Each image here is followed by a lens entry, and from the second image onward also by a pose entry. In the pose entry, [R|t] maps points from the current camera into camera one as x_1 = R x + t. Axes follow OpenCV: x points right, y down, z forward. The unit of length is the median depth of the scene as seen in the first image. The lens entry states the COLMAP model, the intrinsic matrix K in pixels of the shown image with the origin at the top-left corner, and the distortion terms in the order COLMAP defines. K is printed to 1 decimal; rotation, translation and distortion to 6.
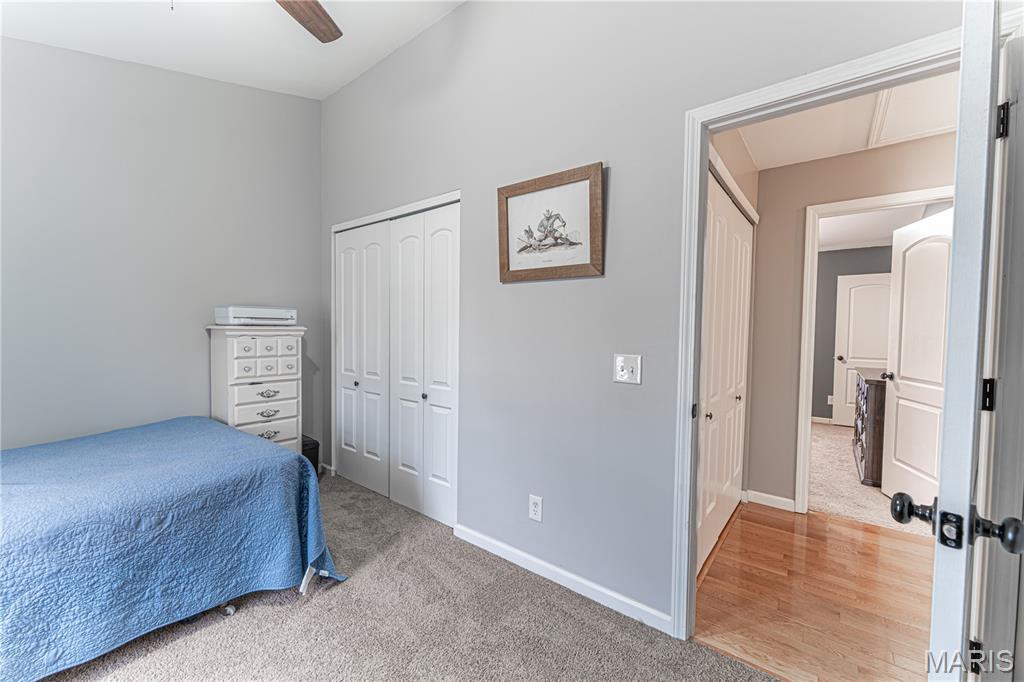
lens RADIAL K [[406.4, 0, 509.4], [0, 406.4, 341.2], [0, 0, 1]] dist [0.003076, 0.000053]
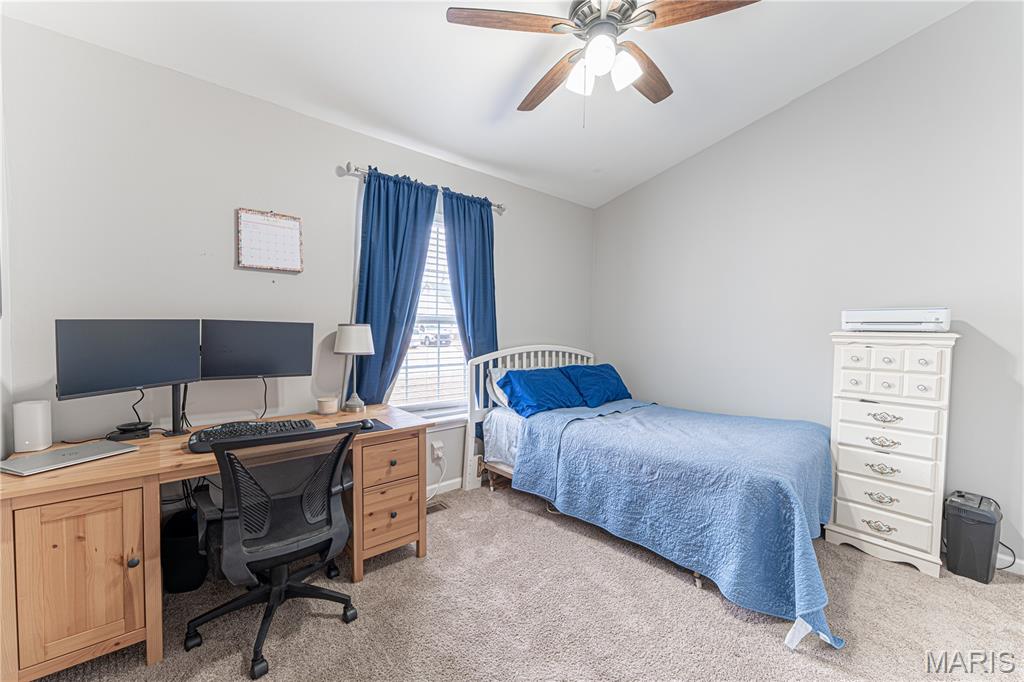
lens RADIAL K [[406.4, 0, 504.7], [0, 406.4, 339.3], [0, 0, 1]] dist [0.003076, 0.000053]
pose [[-0.180731, 0.018117, -0.983366, 0.334651], [-0.040514, 0.998845, 0.025848, -0.014182], [0.982698, 0.044512, -0.179788, 0.425160]]
